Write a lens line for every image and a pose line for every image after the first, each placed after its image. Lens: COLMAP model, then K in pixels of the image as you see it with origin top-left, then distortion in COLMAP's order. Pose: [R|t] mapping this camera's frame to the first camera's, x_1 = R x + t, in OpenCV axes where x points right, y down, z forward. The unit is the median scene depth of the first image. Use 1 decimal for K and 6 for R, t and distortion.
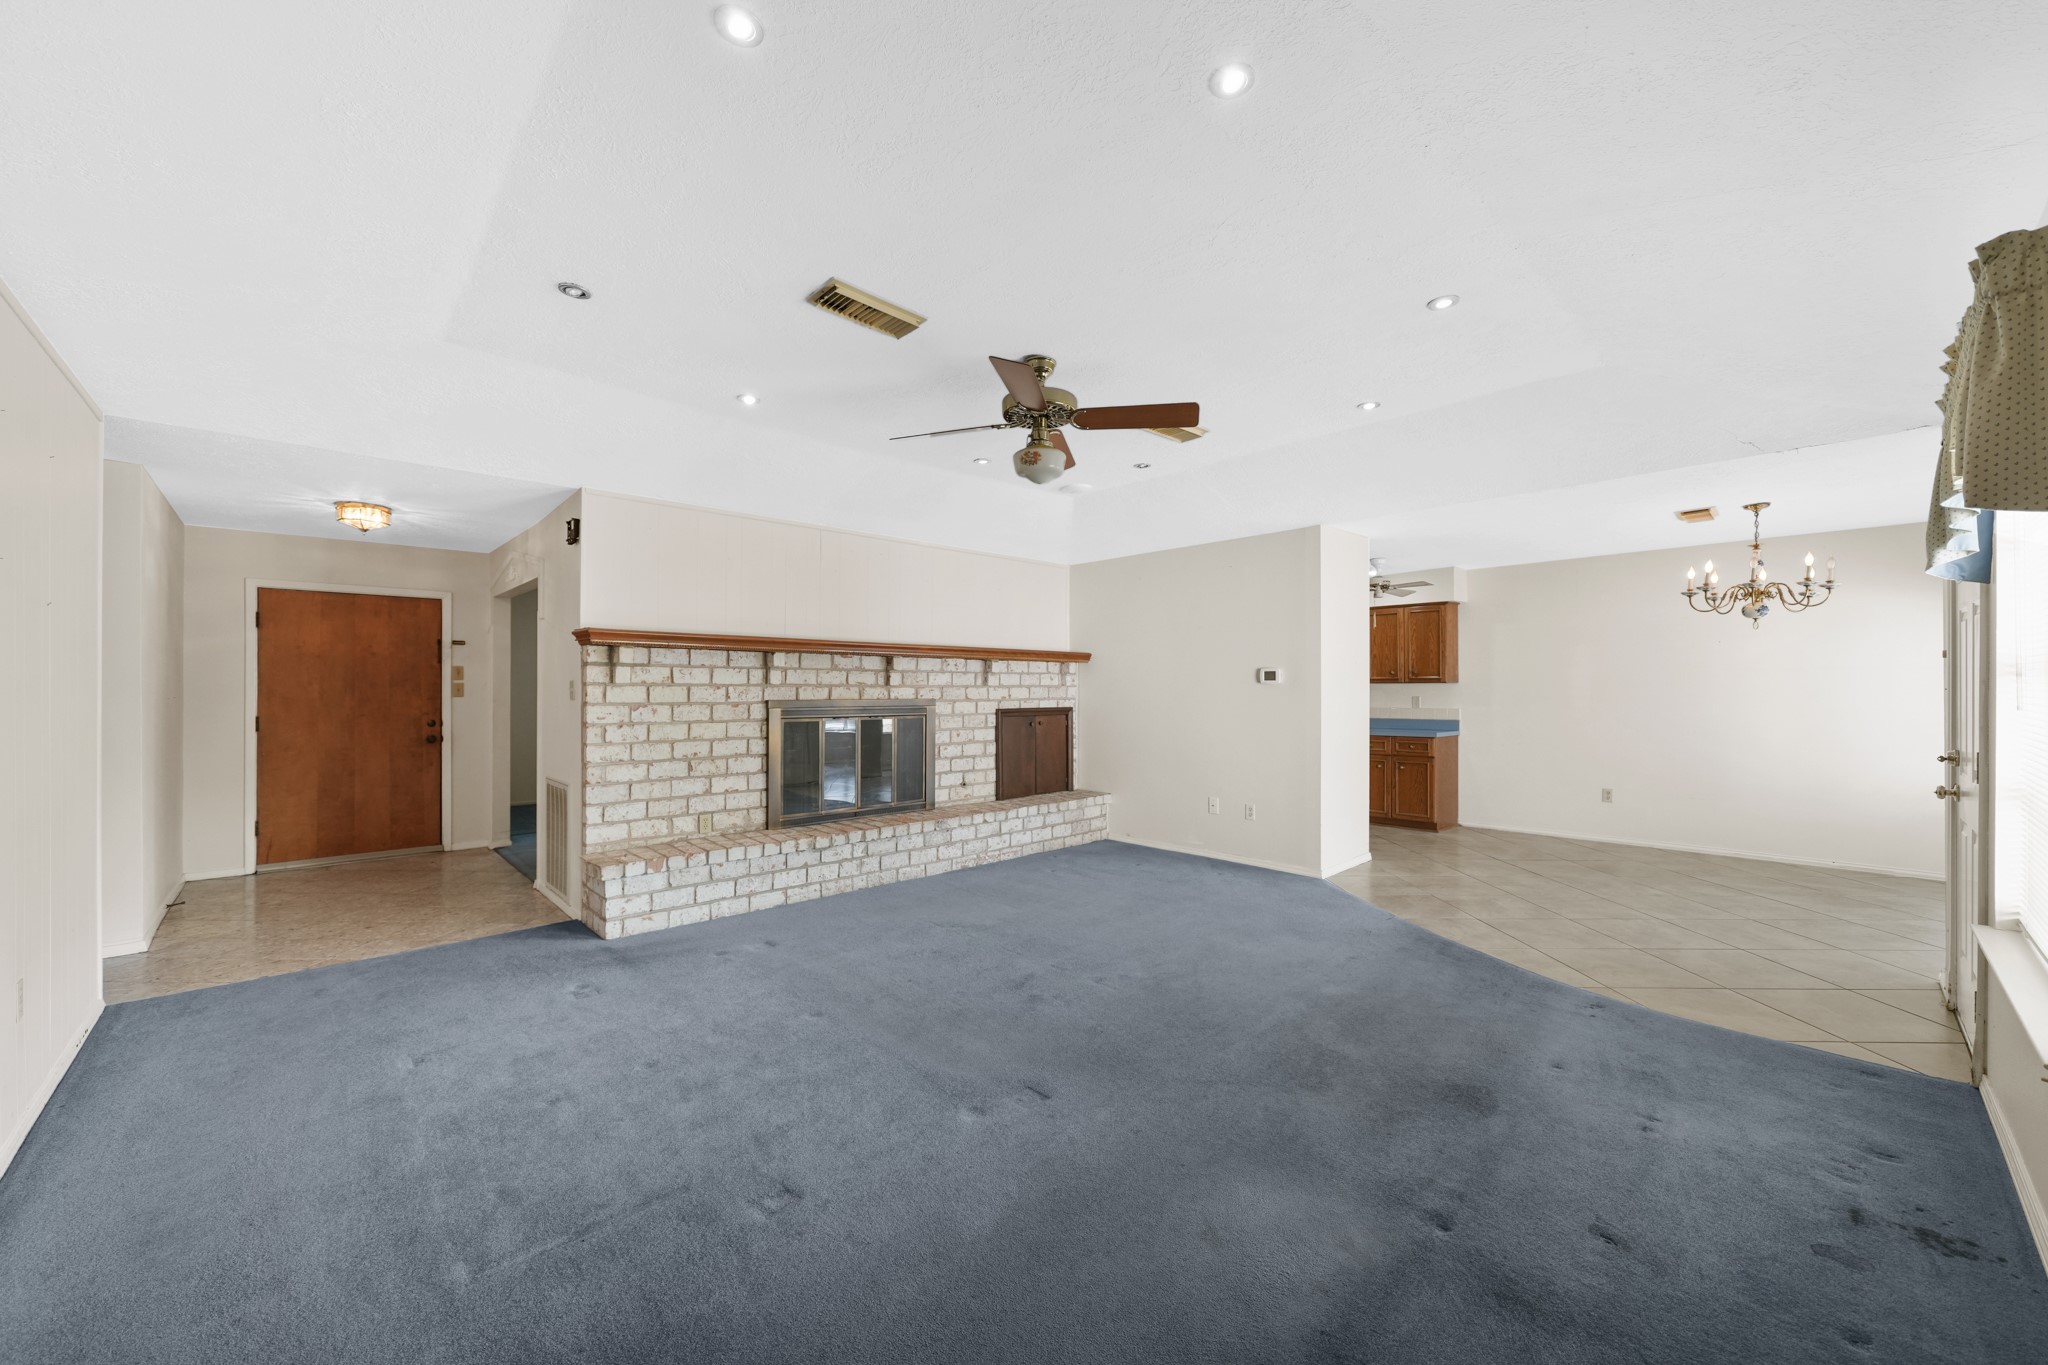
lens RADIAL K [[758.4, 0, 1017.2], [0, 758.4, 686.2], [0, 0, 1]] dist [-0.008177, 0.000545]
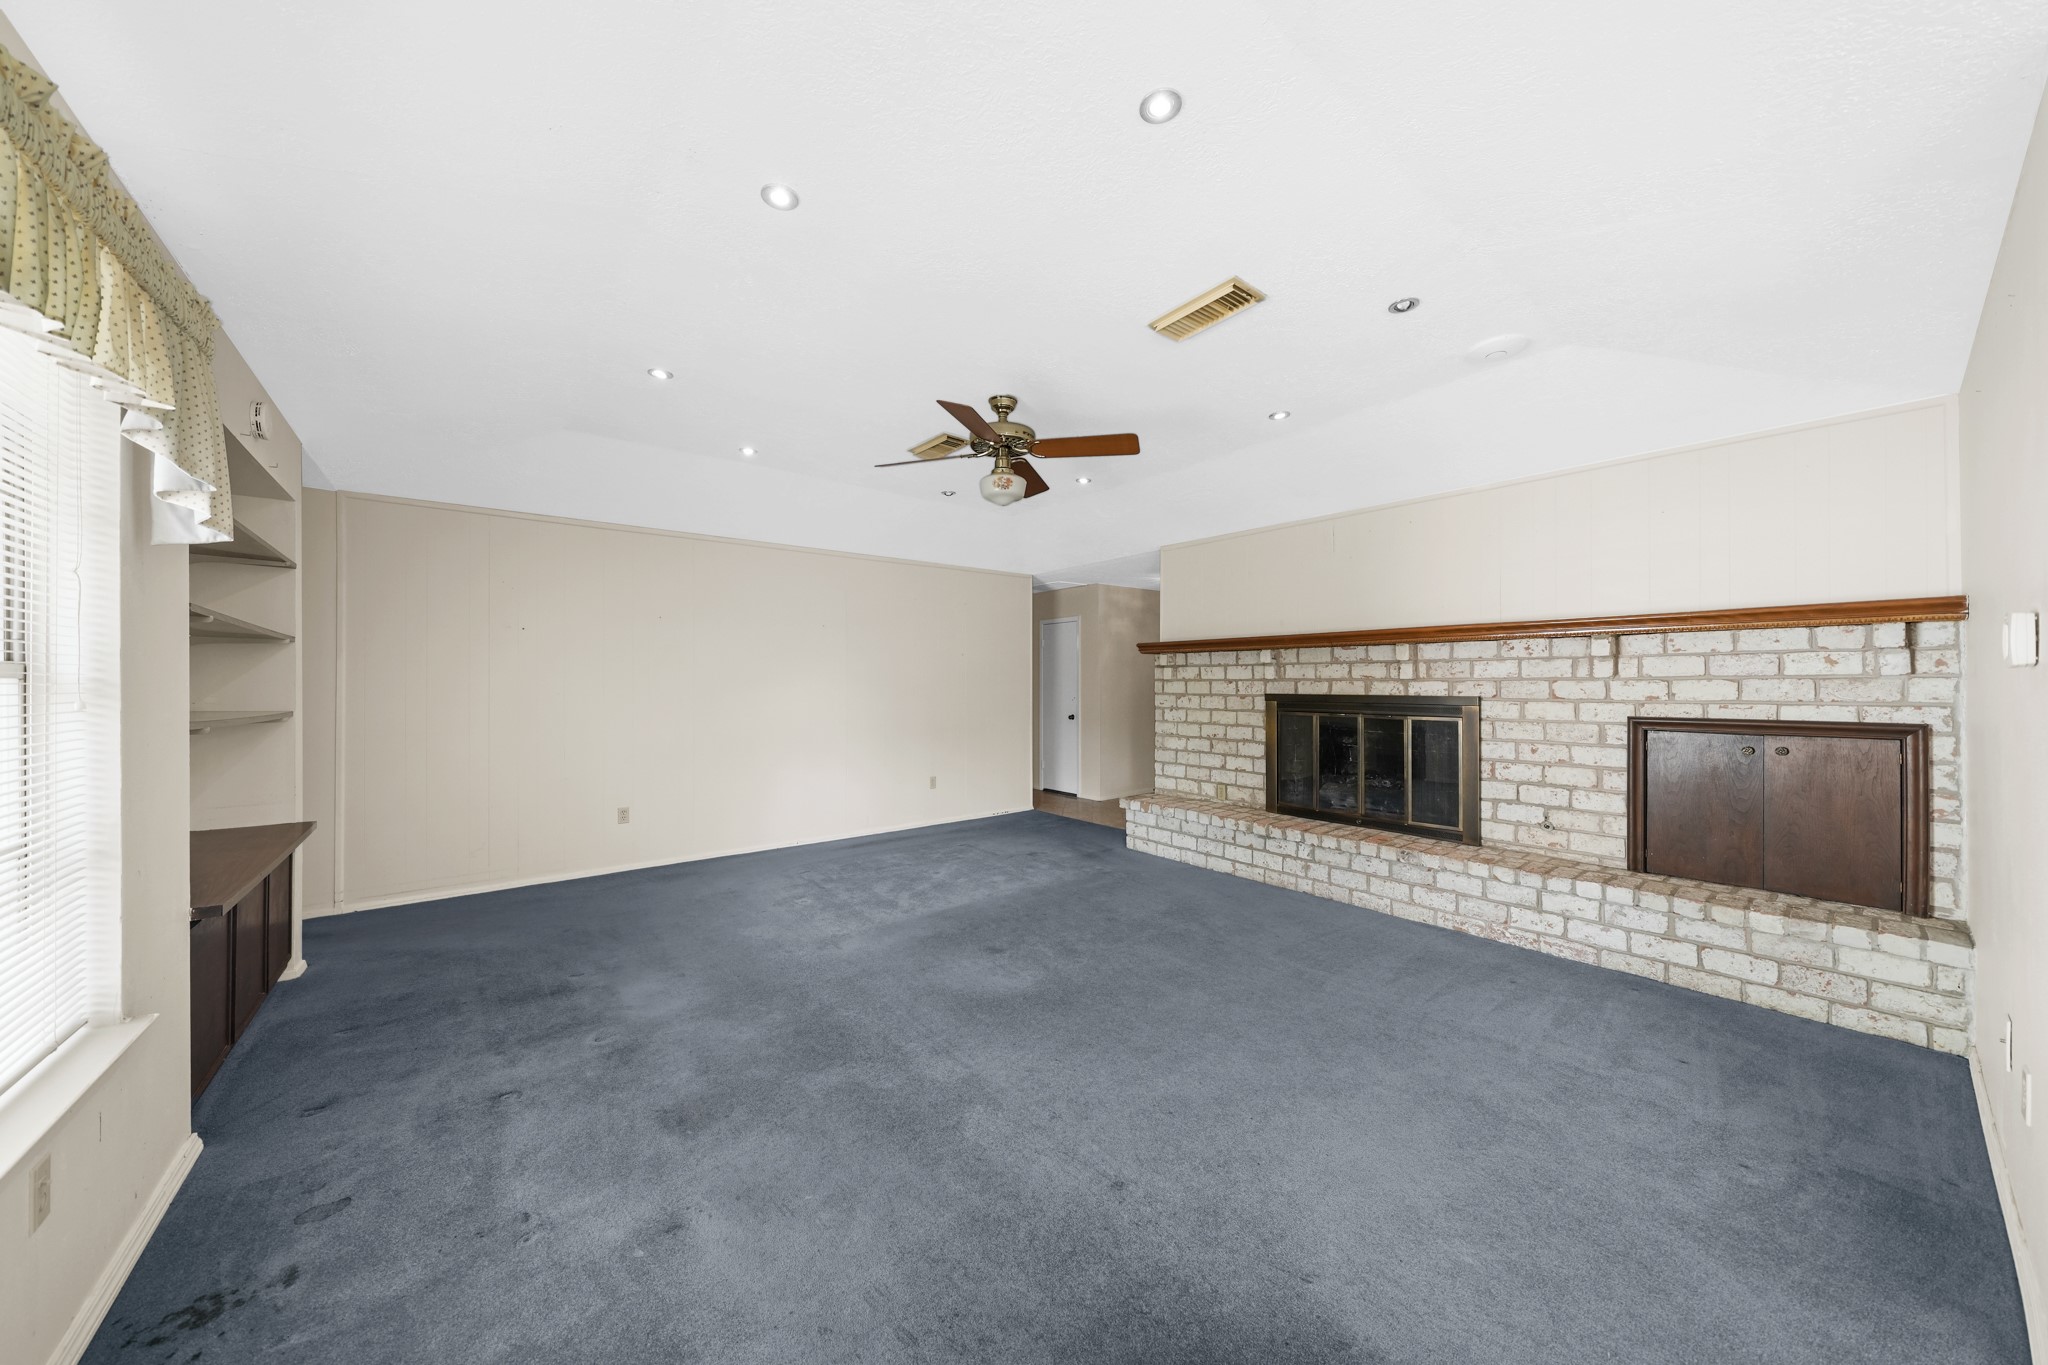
lens RADIAL K [[696.4, 0, 1026.6], [0, 696.4, 680.6], [0, 0, 1]] dist [-0.008249, 0.000396]
pose [[-0.073908, -0.003720, -0.997258, 0.629160], [0.005243, 0.999978, -0.004118, 0.001774], [0.997251, -0.005533, -0.073887, 0.649161]]
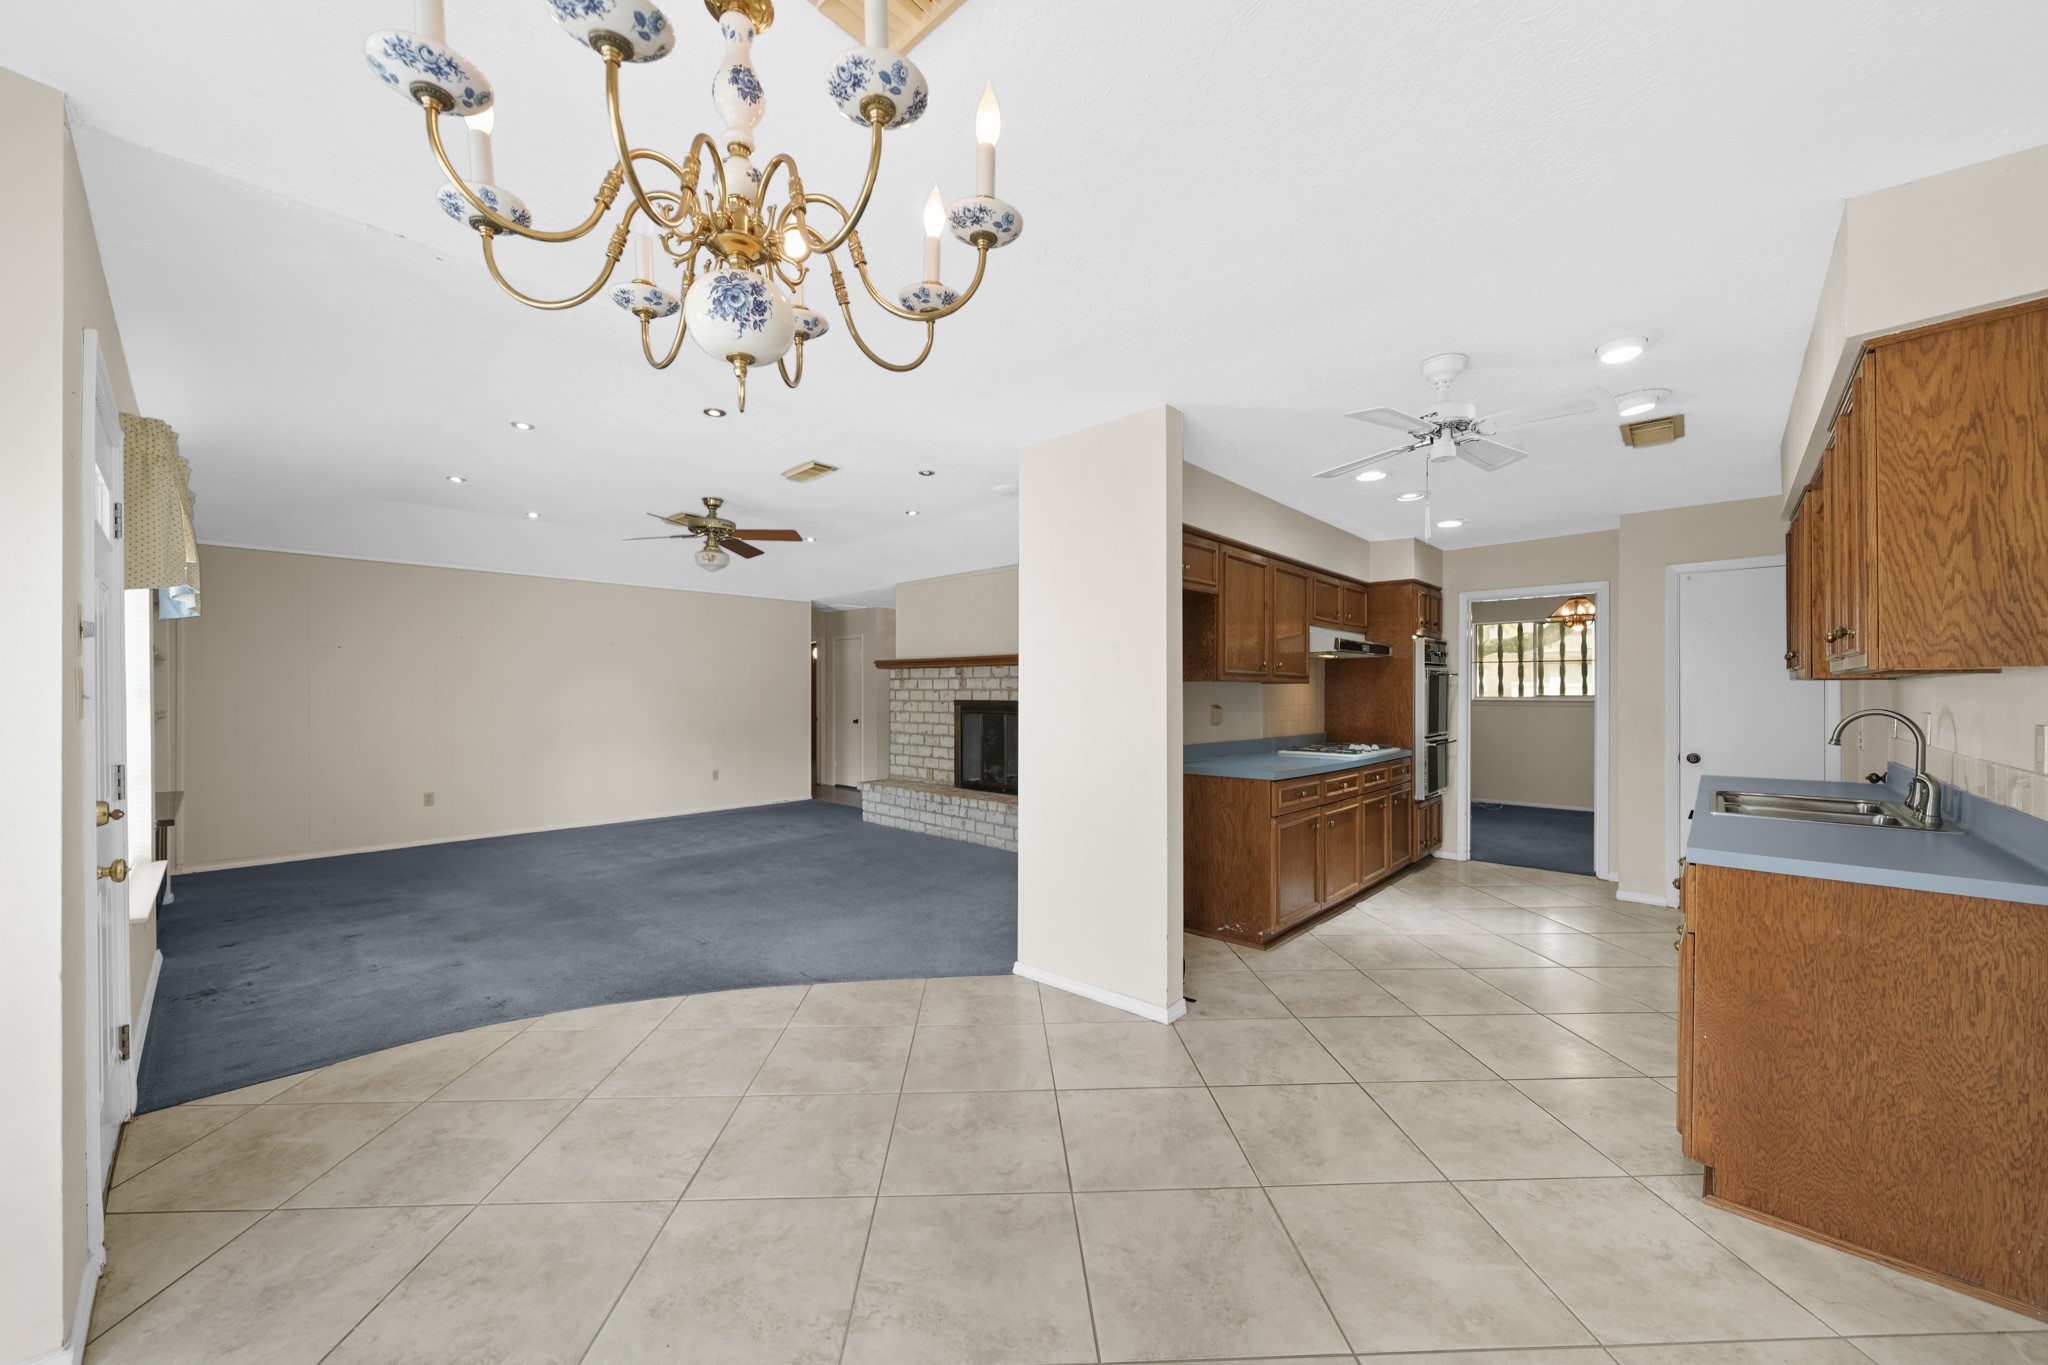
lens RADIAL K [[758.4, 0, 1031.7], [0, 758.4, 693.3], [0, 0, 1]] dist [-0.008177, 0.000545]
pose [[0.075213, 0.002445, -0.997164, 1.037336], [0.003953, 0.999988, 0.002750, 0.002035], [0.997160, -0.004149, 0.075202, 0.926511]]
